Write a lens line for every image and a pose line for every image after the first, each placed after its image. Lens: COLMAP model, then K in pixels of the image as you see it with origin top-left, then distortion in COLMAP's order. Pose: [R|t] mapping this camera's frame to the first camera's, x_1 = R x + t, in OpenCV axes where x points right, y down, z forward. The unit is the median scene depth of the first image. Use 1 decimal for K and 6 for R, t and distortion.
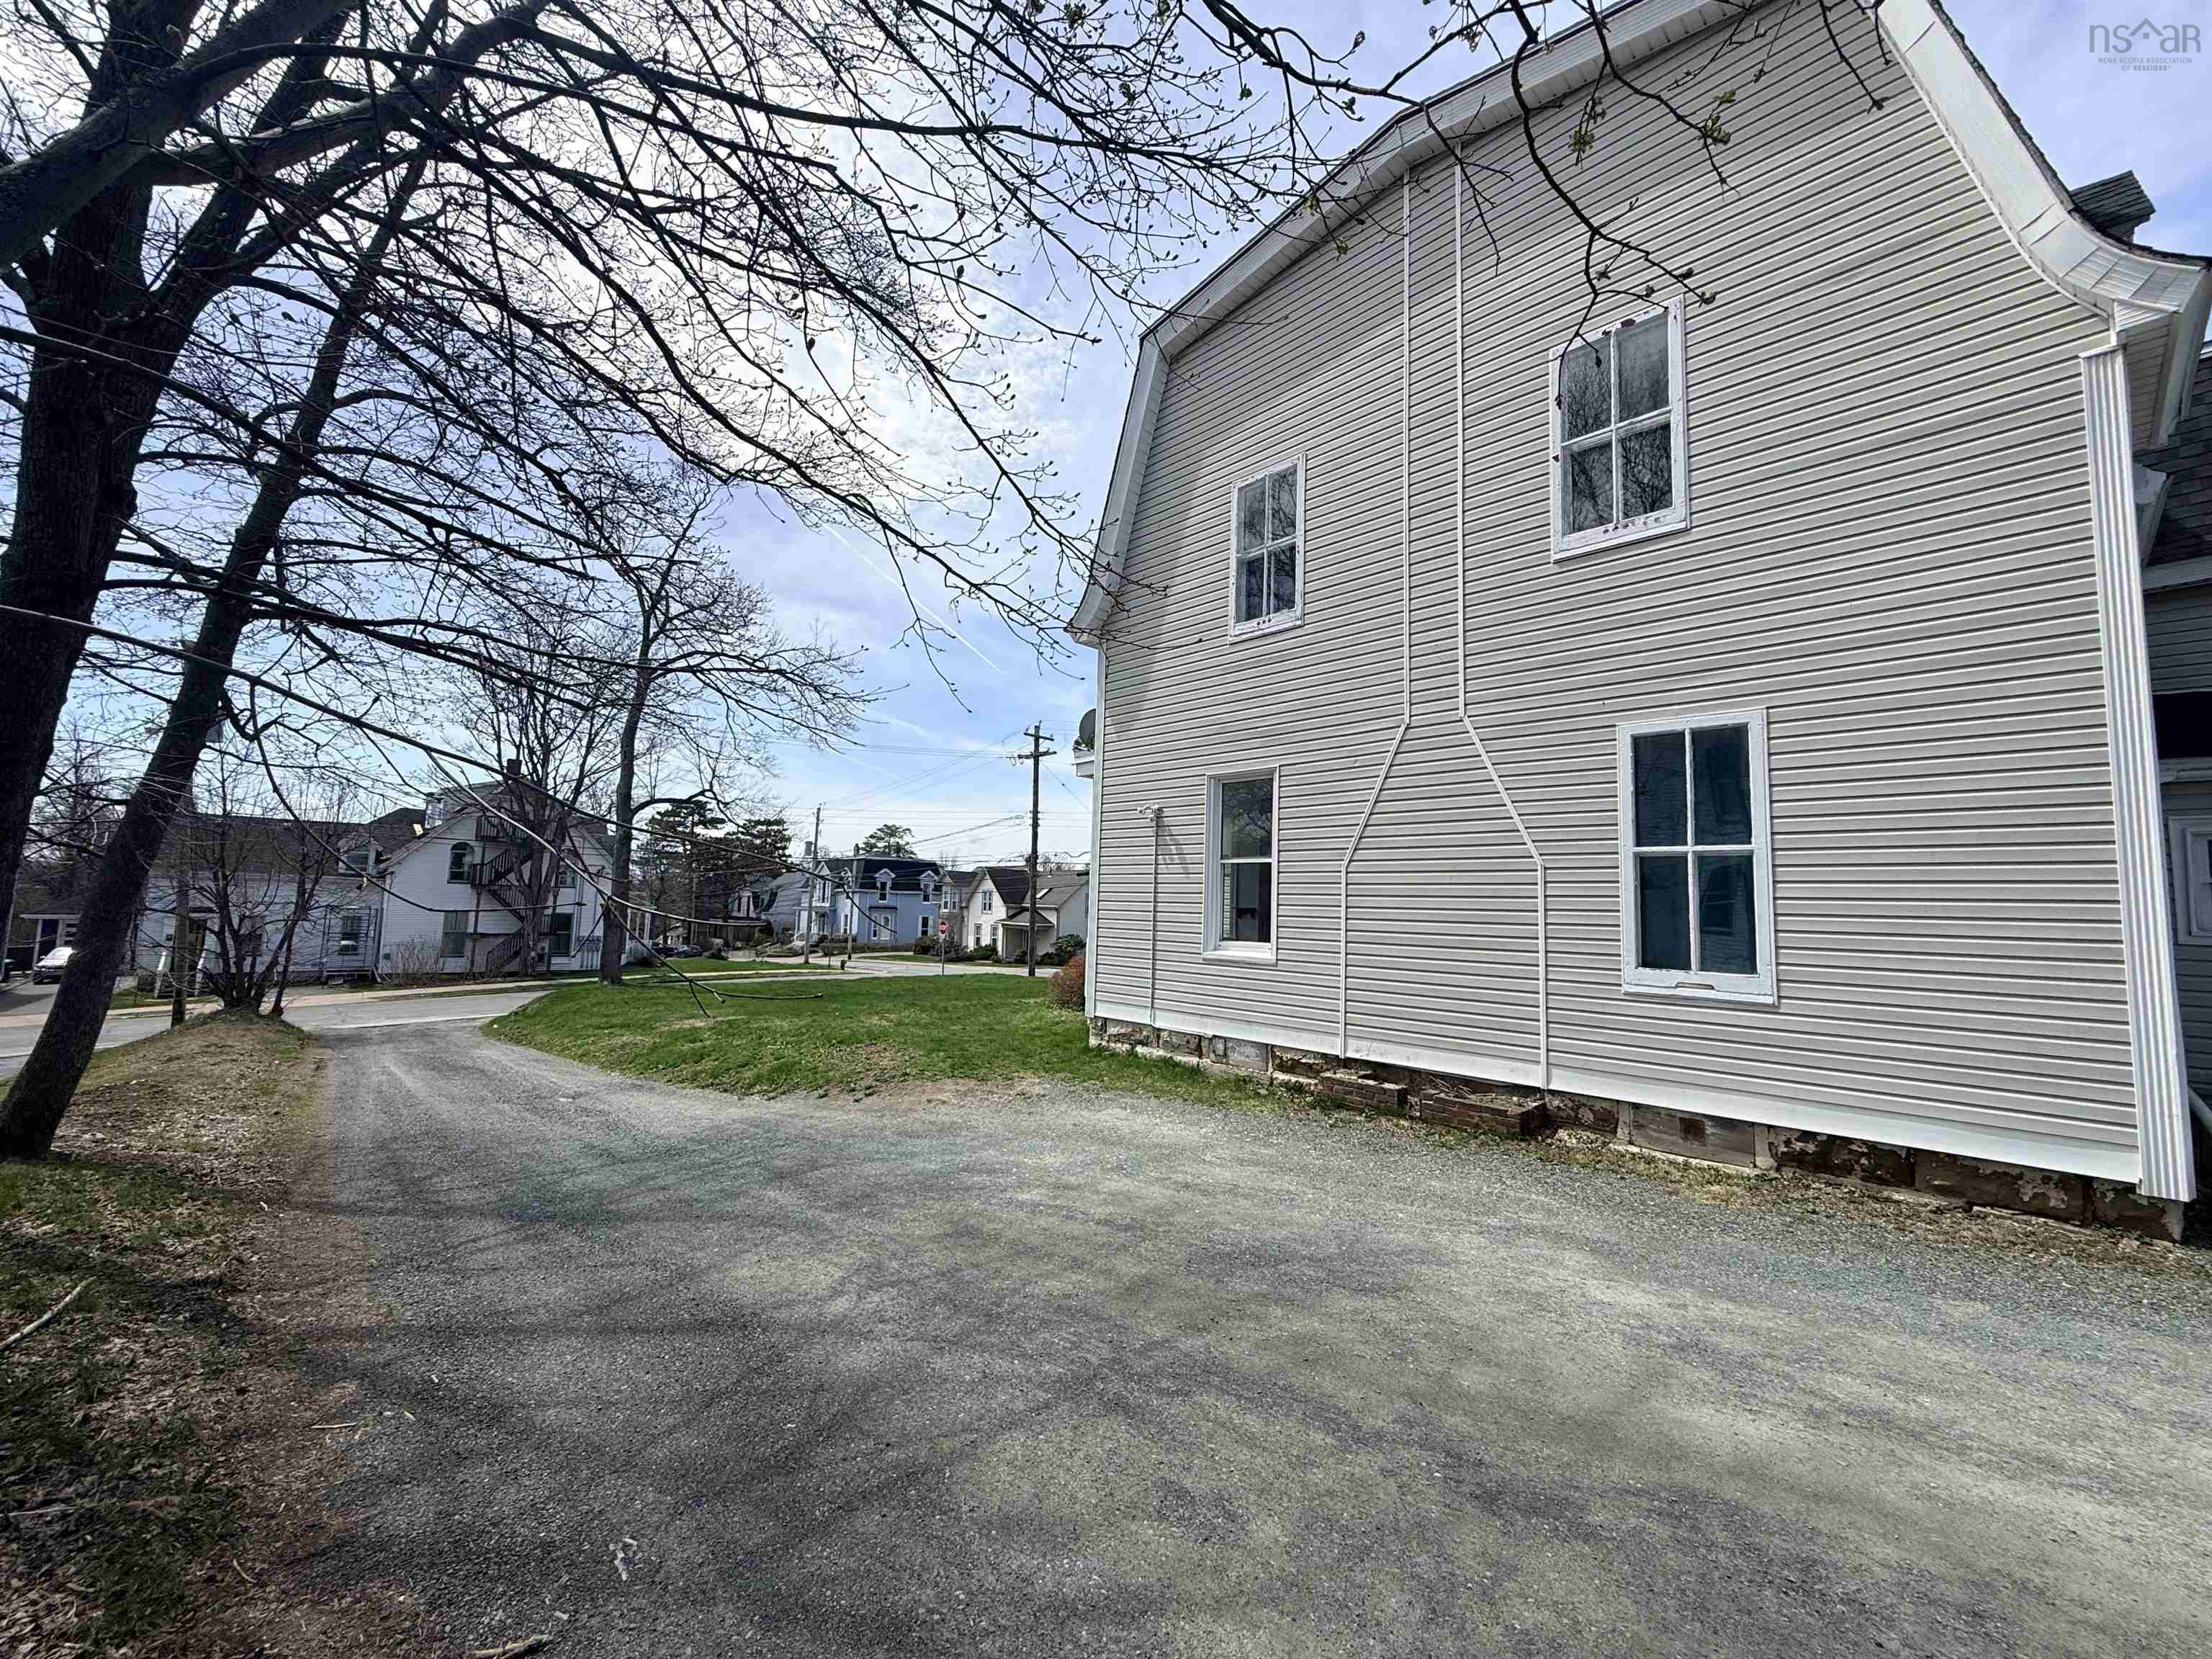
lens RADIAL K [[883.0, 0, 1101.5], [0, 883.0, 826.8], [0, 0, 1]] dist [0.002311, 0.000138]
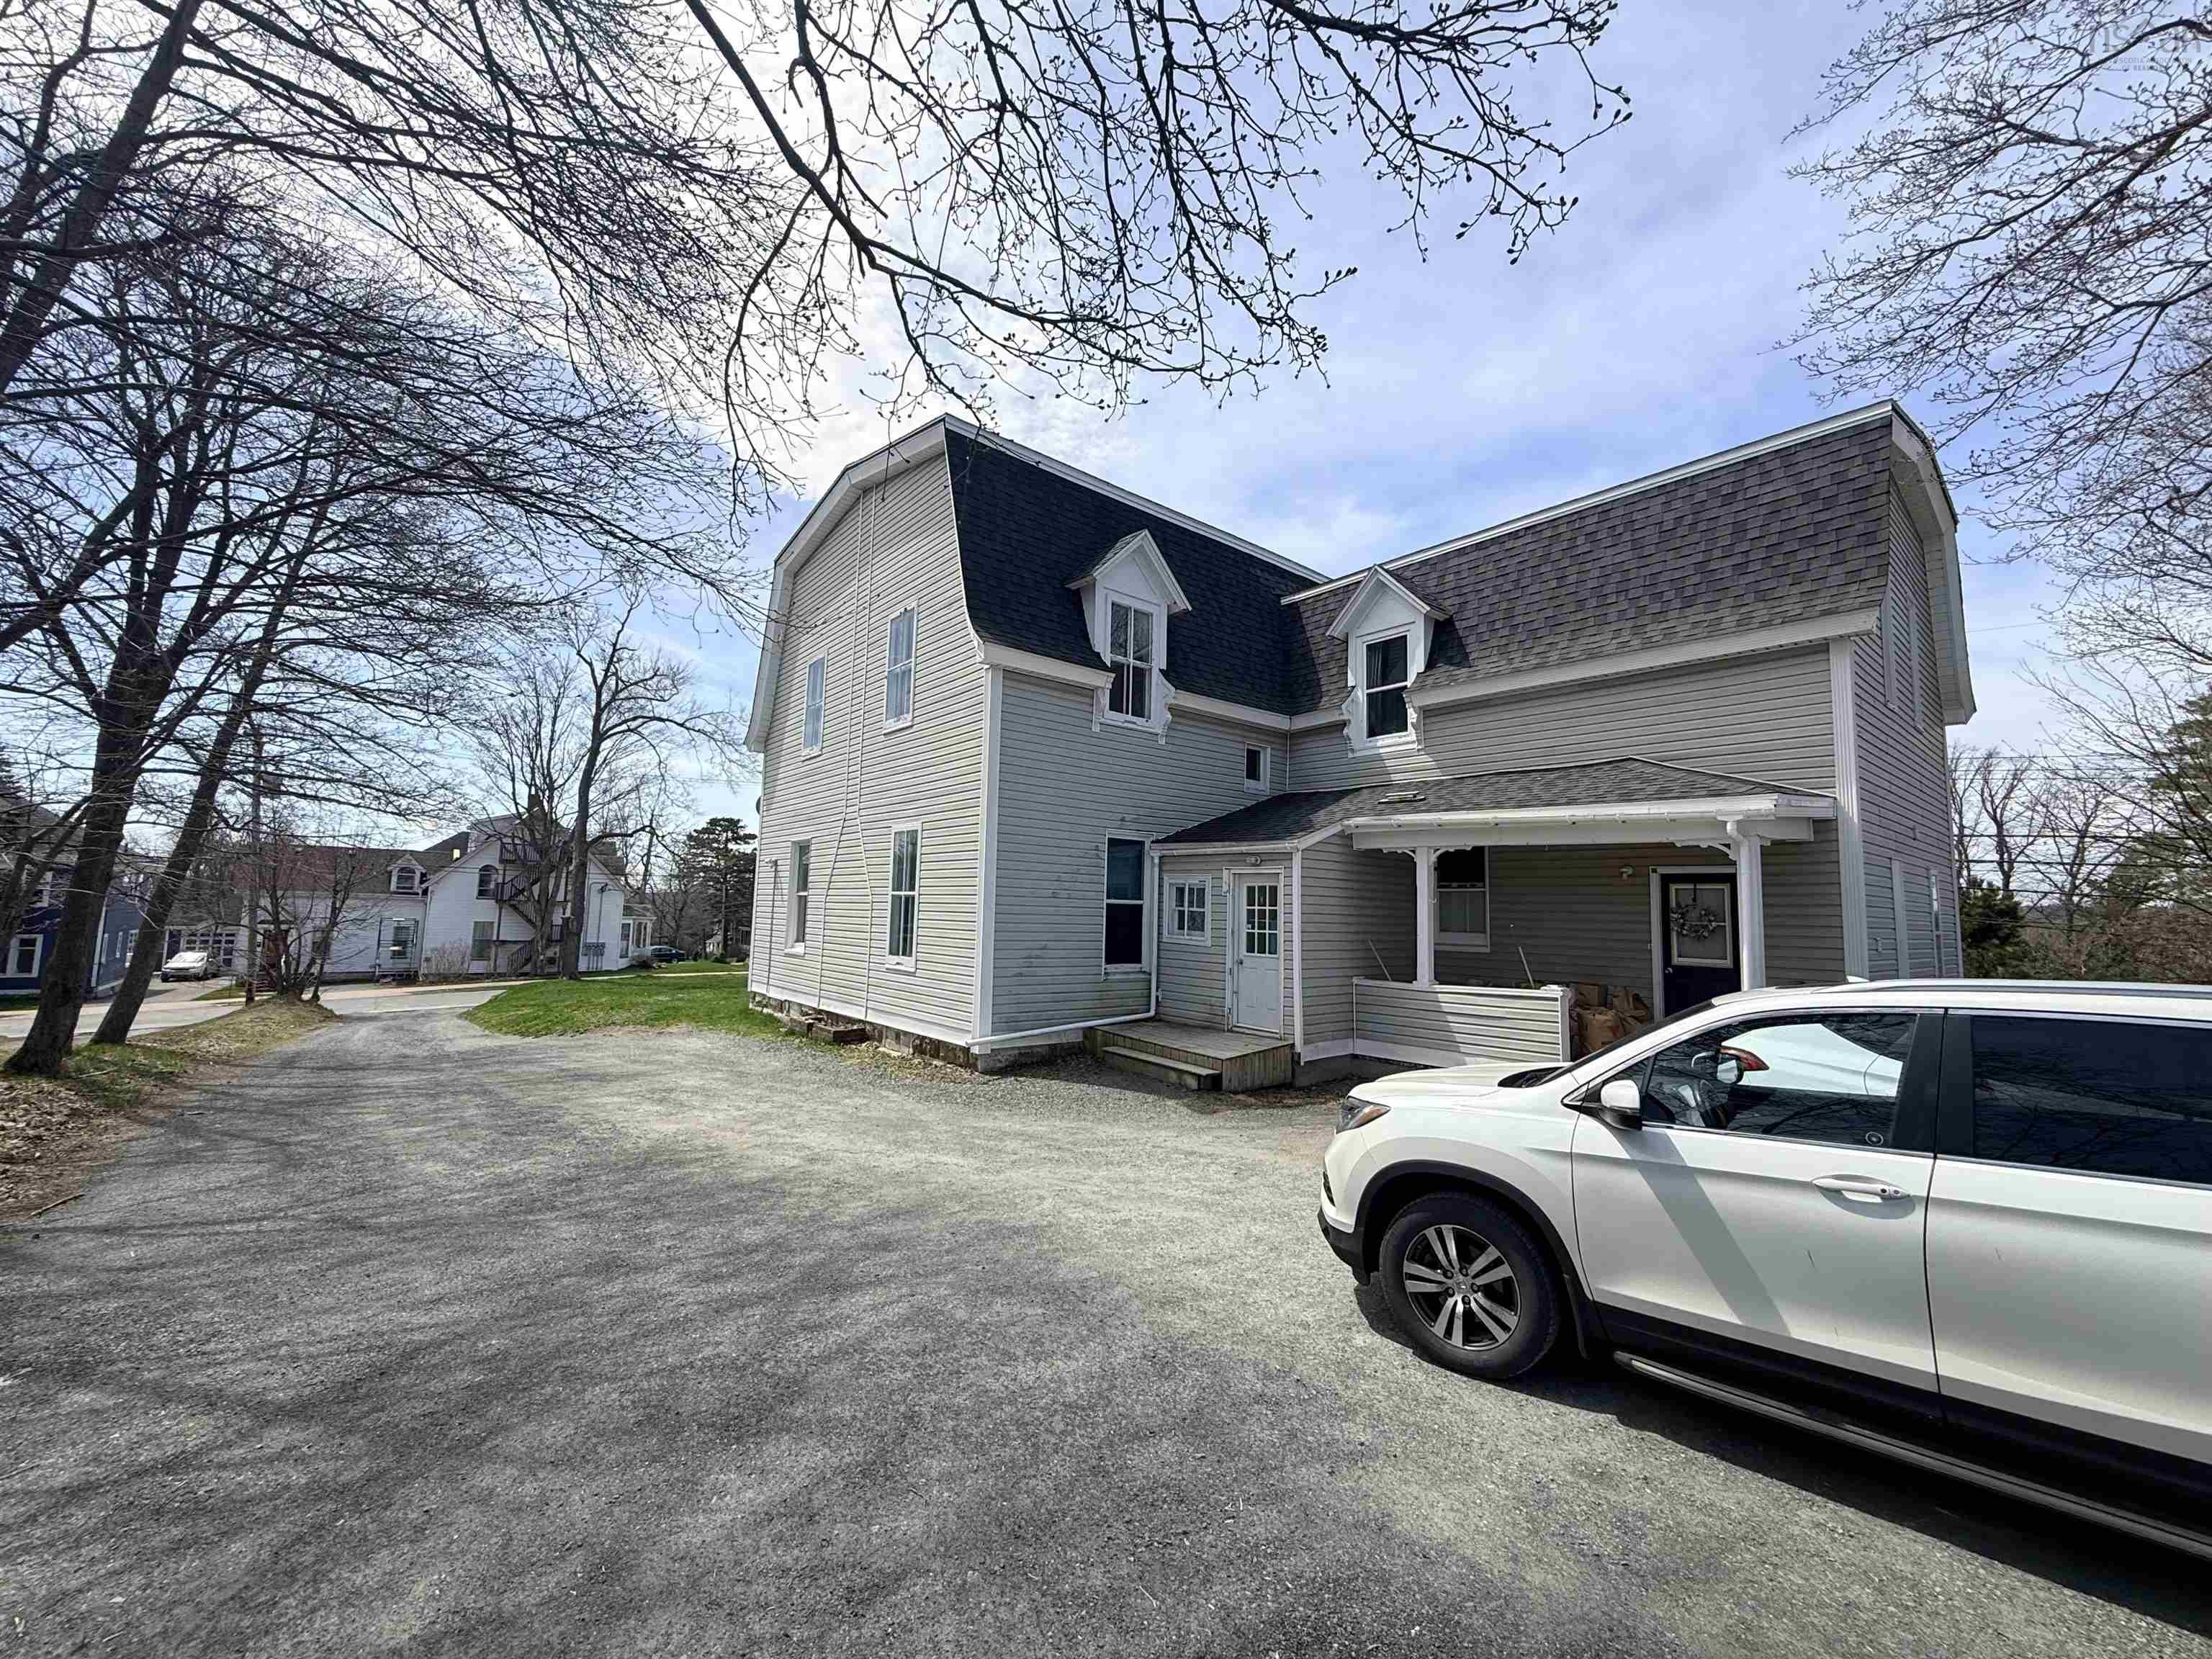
lens RADIAL K [[883.0, 0, 1112.0], [0, 883.0, 832.8], [0, 0, 1]] dist [0.002311, 0.000138]
pose [[0.997874, -0.008451, -0.064615, 0.212281], [0.008276, 0.999961, -0.002961, -0.016476], [0.064637, 0.002420, 0.997906, -0.153484]]
